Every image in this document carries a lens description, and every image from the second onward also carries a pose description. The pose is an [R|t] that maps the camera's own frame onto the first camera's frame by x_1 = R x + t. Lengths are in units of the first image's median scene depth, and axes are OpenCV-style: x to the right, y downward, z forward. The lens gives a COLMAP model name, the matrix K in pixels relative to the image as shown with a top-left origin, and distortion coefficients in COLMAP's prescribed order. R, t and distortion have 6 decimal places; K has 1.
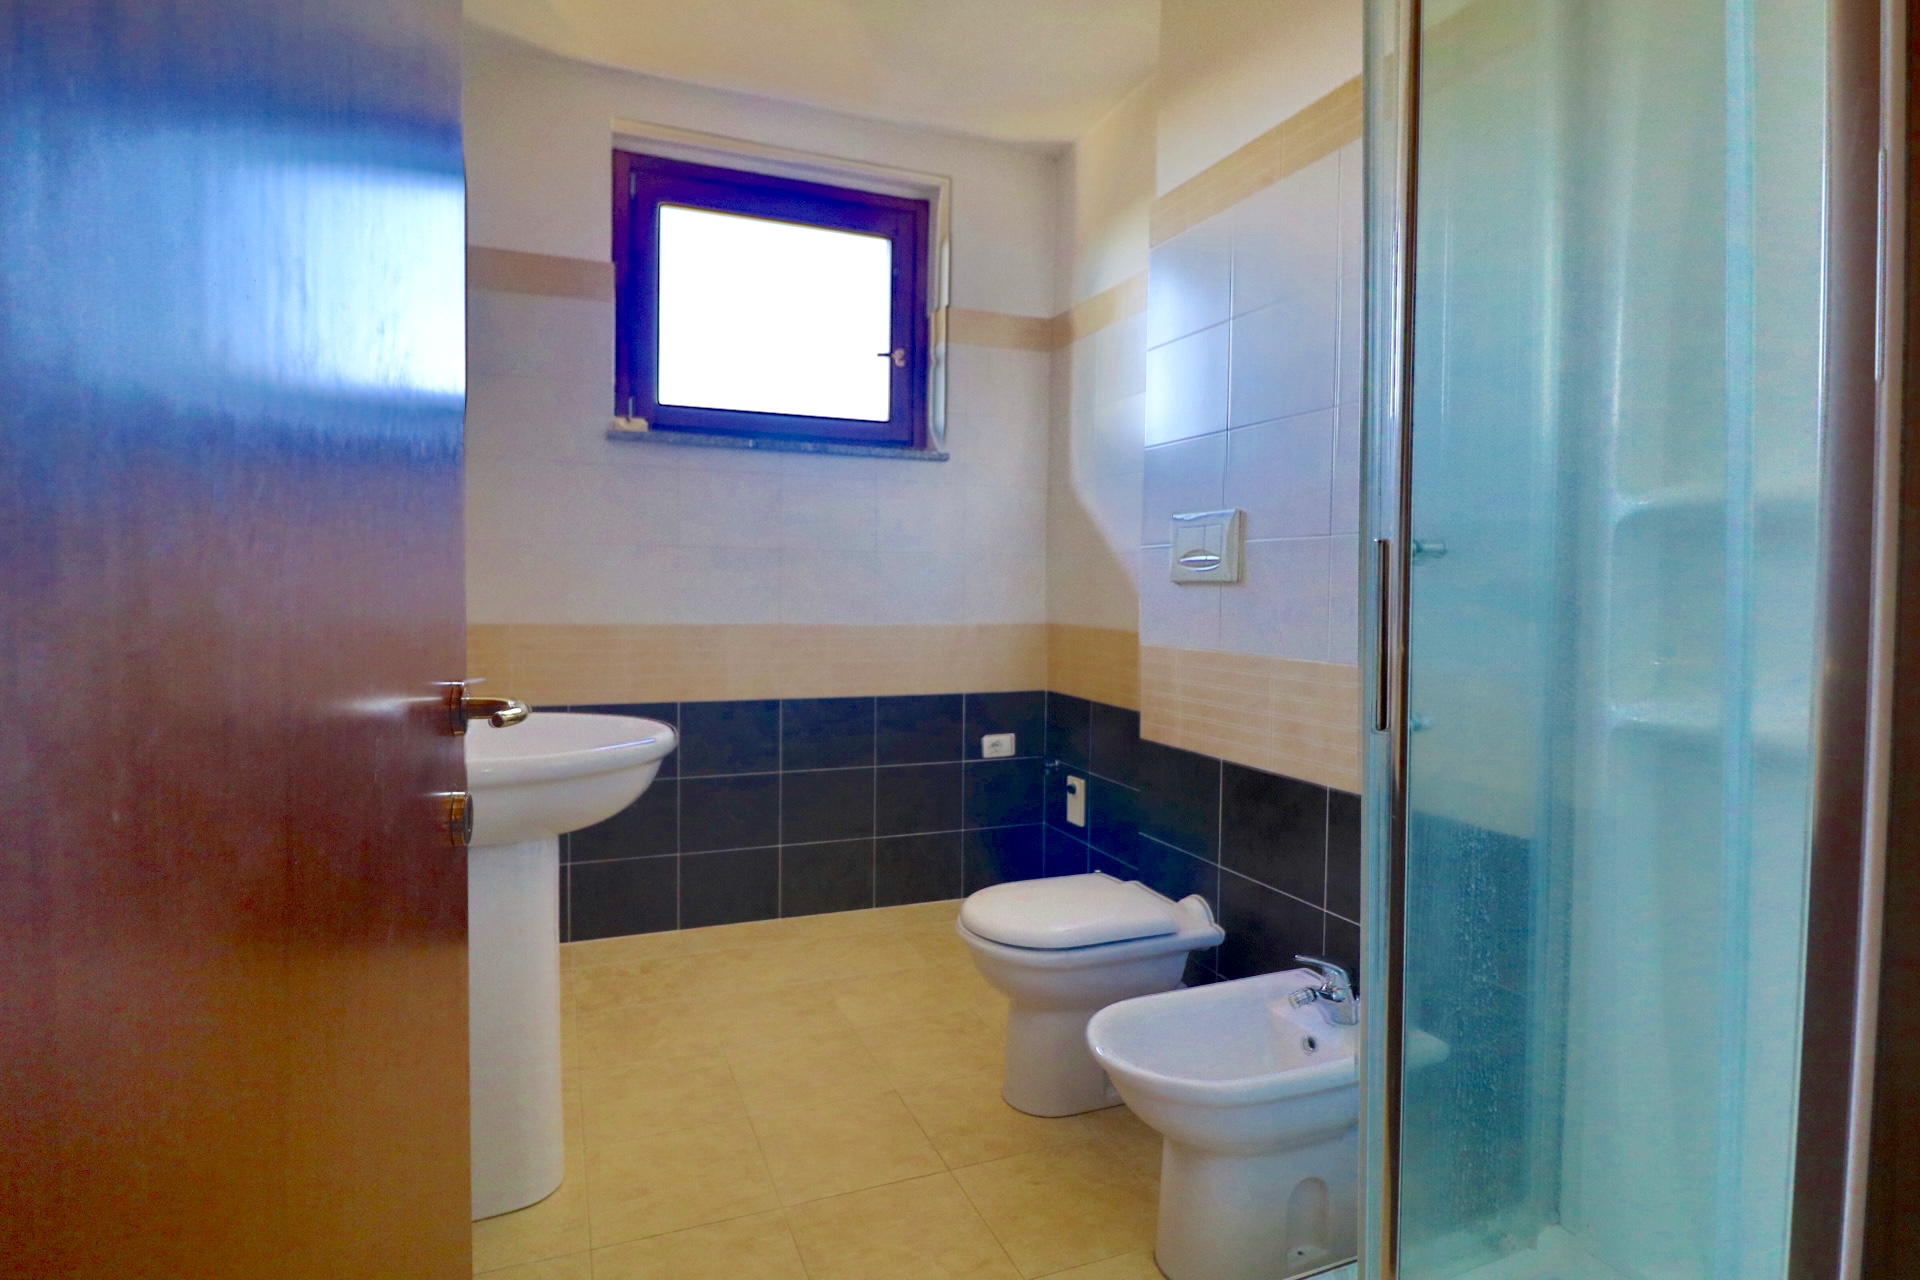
lens RADIAL K [[992.5, 0, 946.0], [0, 992.5, 616.9], [0, 0, 1]] dist [-0.001092, -0.009588]
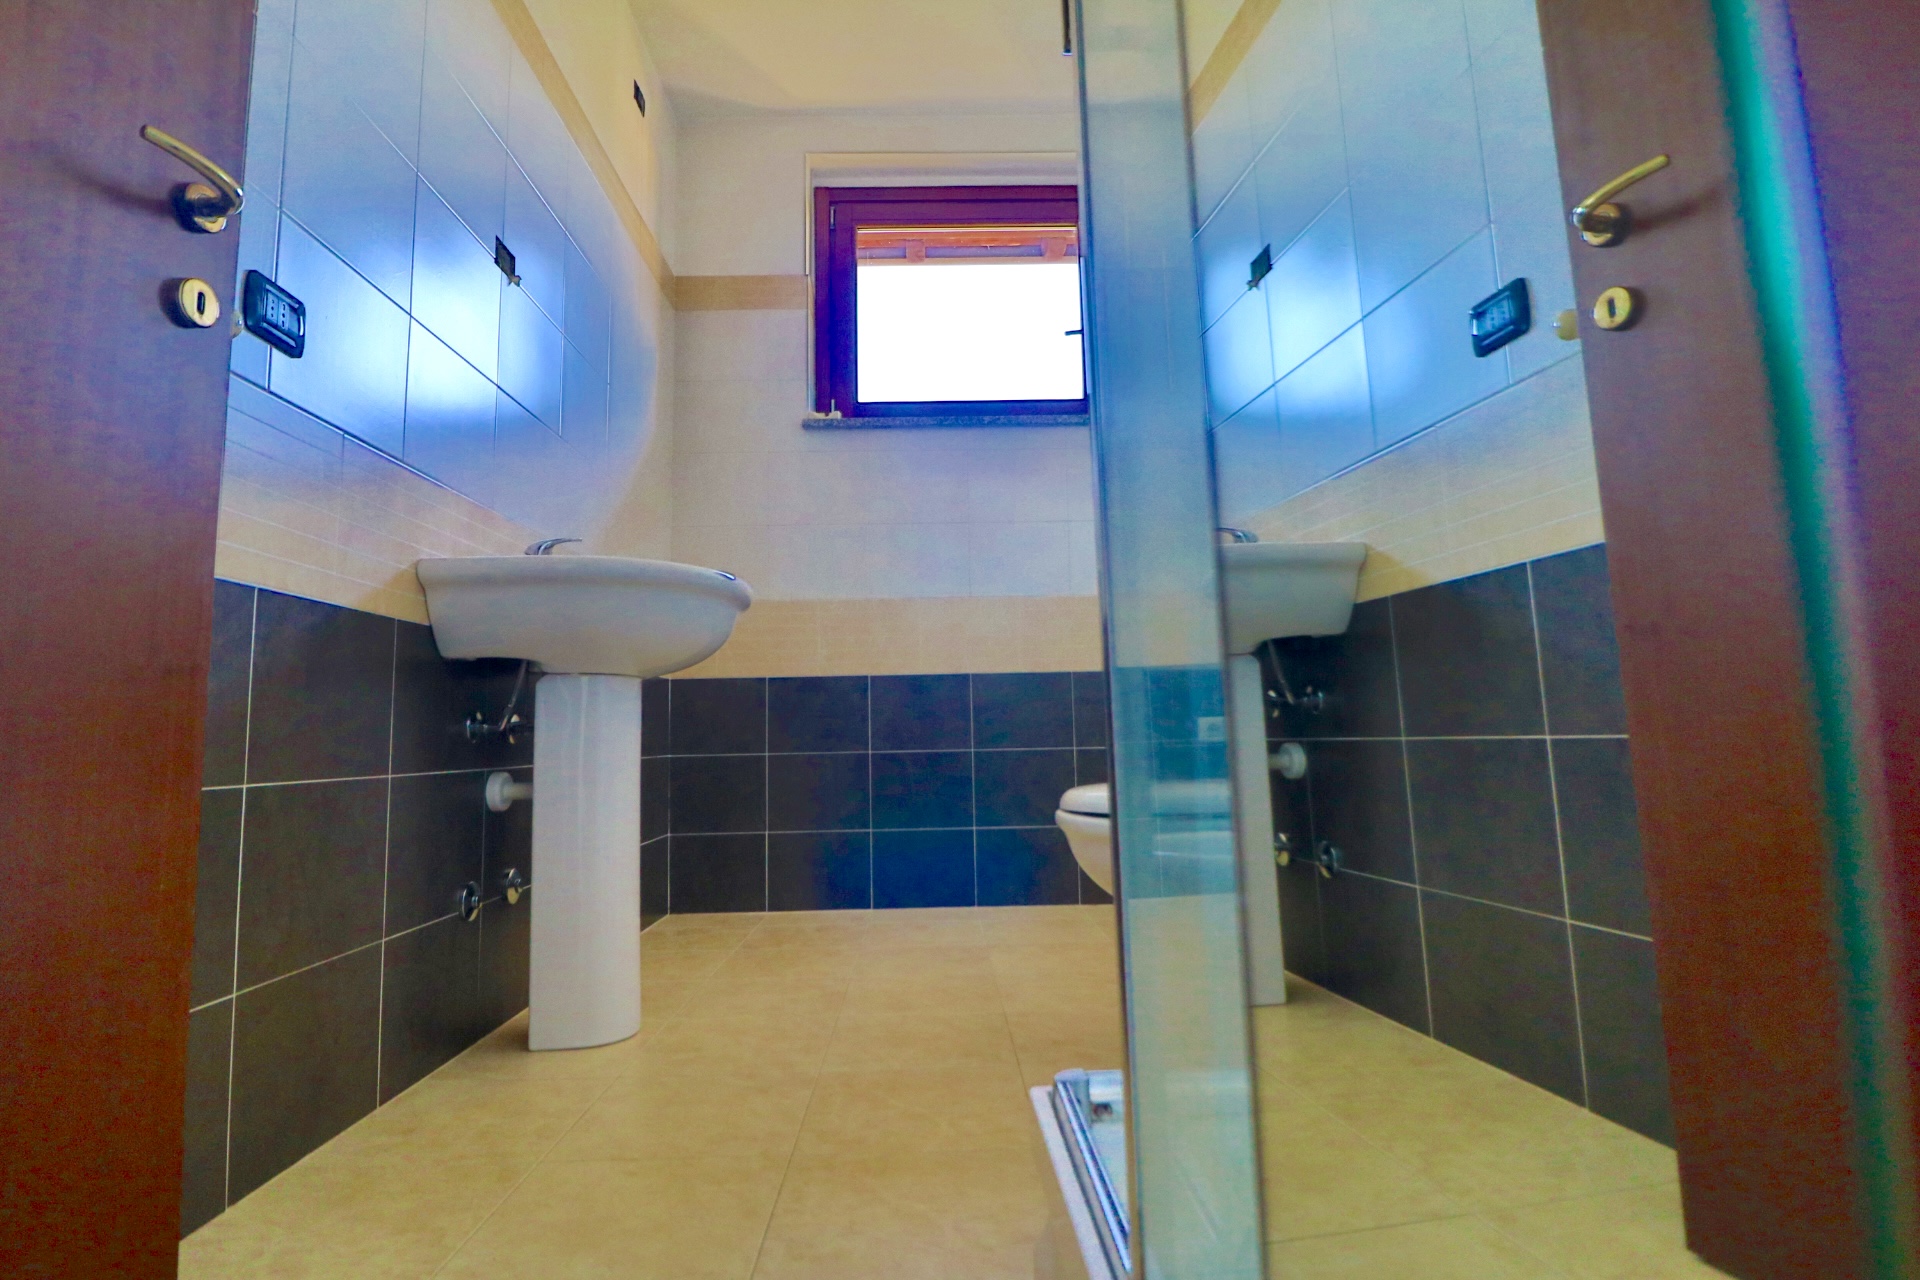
lens RADIAL K [[992.5, 0, 946.0], [0, 992.5, 616.9], [0, 0, 1]] dist [-0.001092, -0.009588]
pose [[0.932105, -0.075160, -0.354303, 0.161555], [0.017073, 0.986262, -0.164304, 0.192465], [0.361784, 0.147100, 0.920583, 0.091201]]
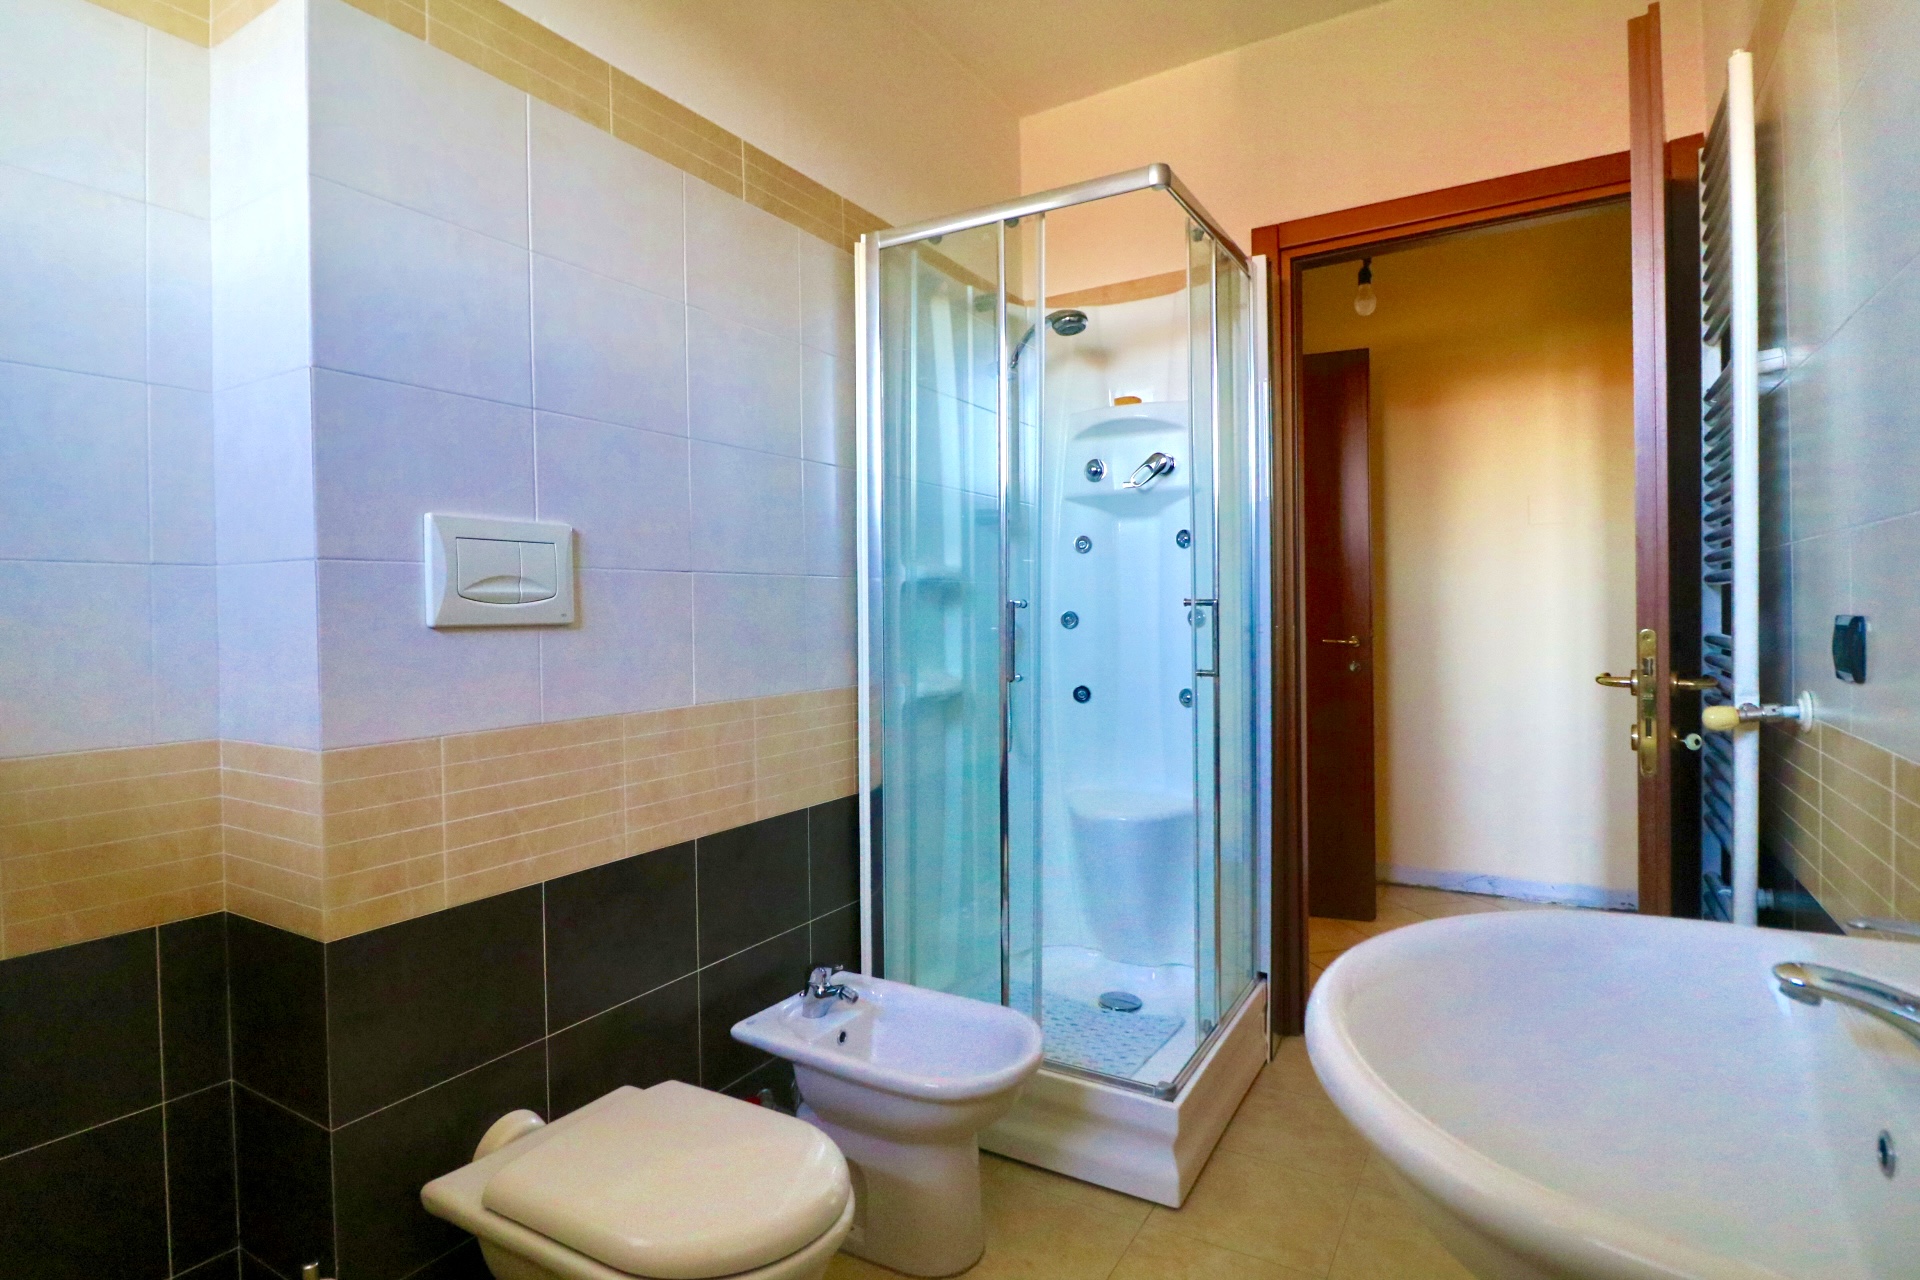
lens RADIAL K [[992.5, 0, 946.0], [0, 992.5, 616.9], [0, 0, 1]] dist [-0.001092, -0.009588]
pose [[-0.594207, -0.003255, 0.804305, -0.319250], [0.038892, 0.998706, 0.032774, -0.037550], [-0.803371, 0.050756, -0.593312, 0.839864]]
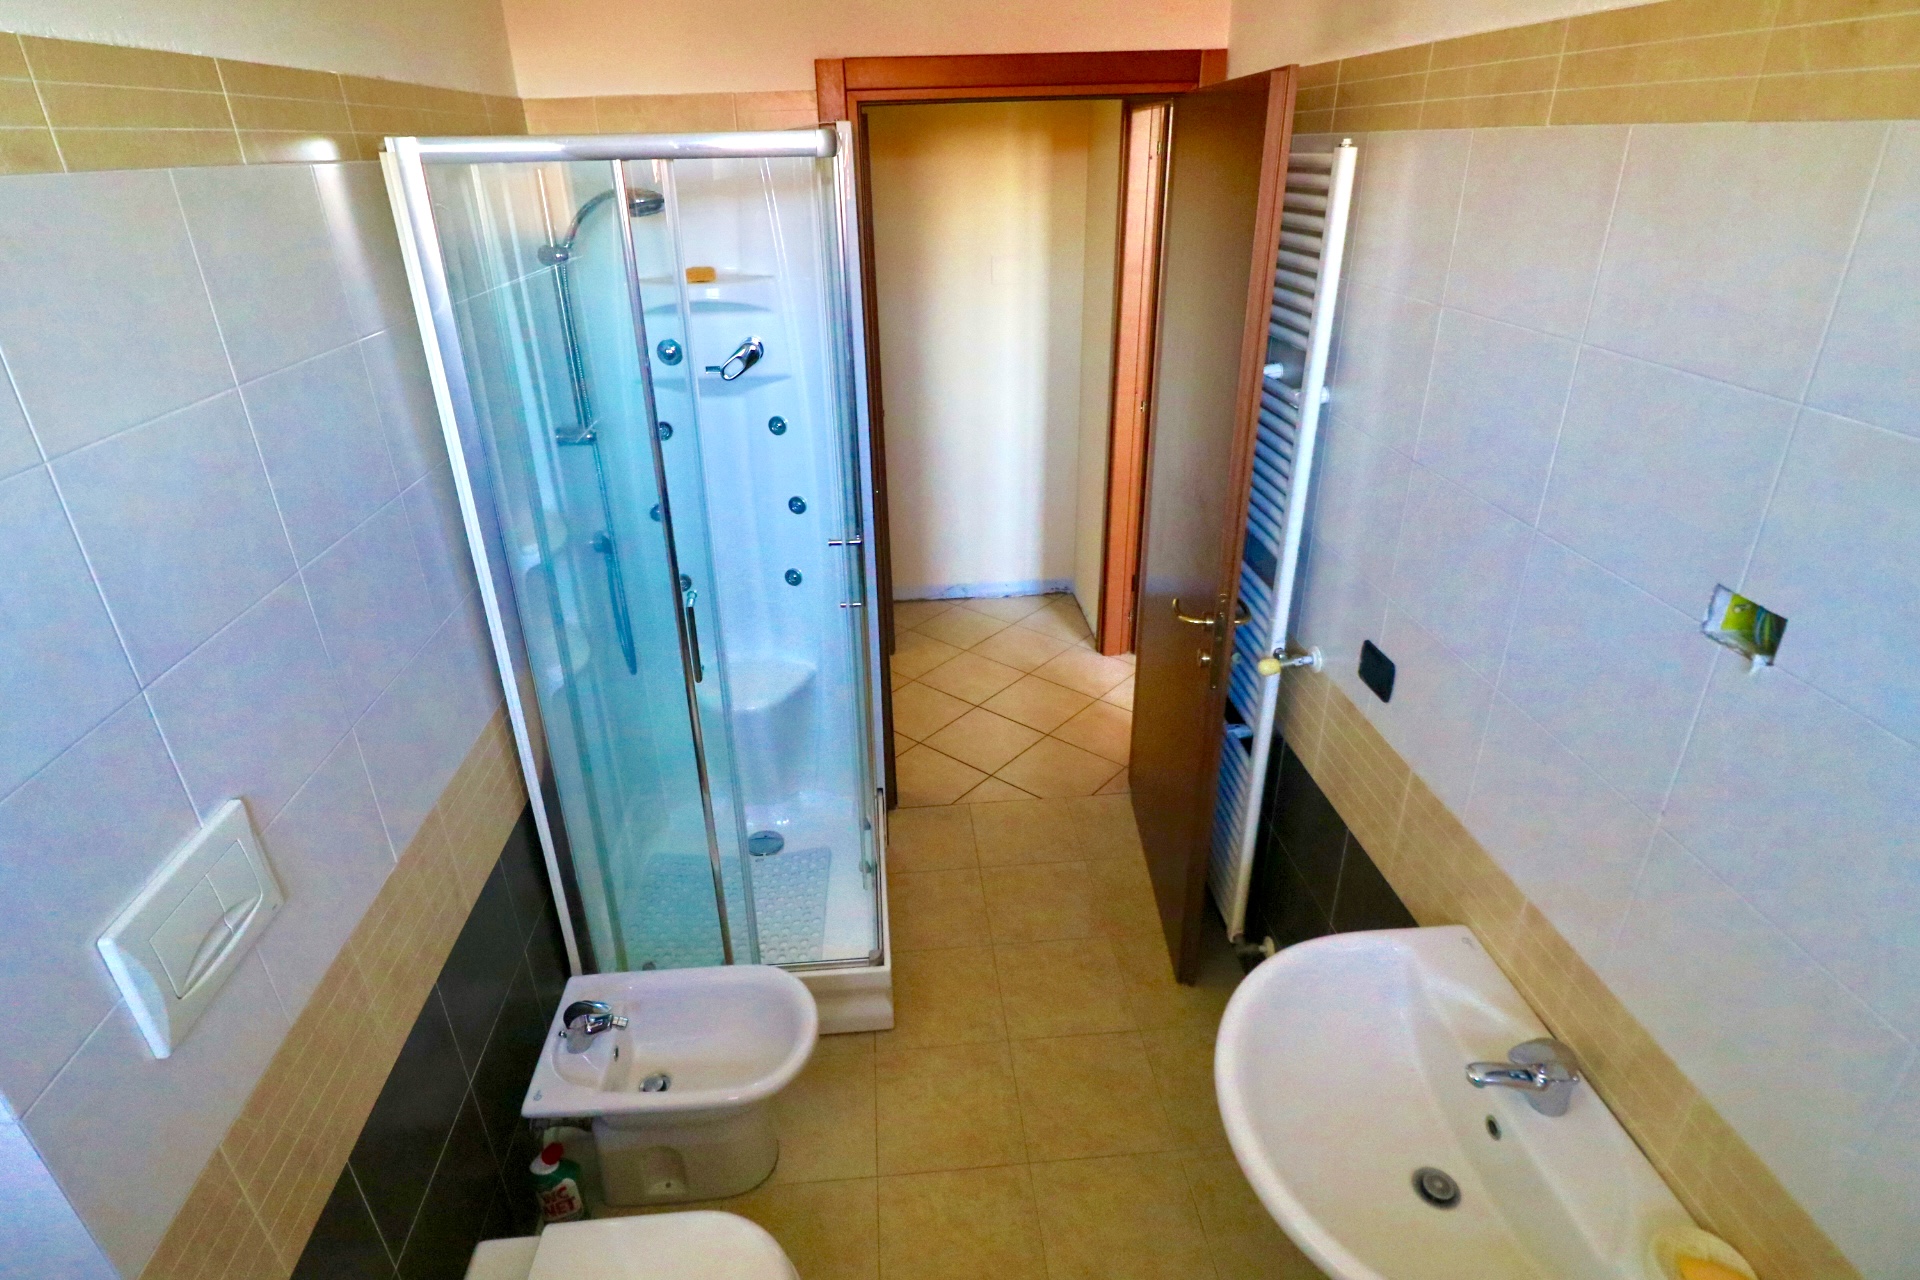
lens RADIAL K [[993.3, 0, 940.7], [0, 993.3, 624.2], [0, 0, 1]] dist [0.001282, -0.017954]
pose [[-0.950349, -0.120465, 0.286922, -0.145292], [0.028692, 0.884181, 0.466262, -0.298318], [-0.309859, 0.451345, -0.836824, 0.889736]]
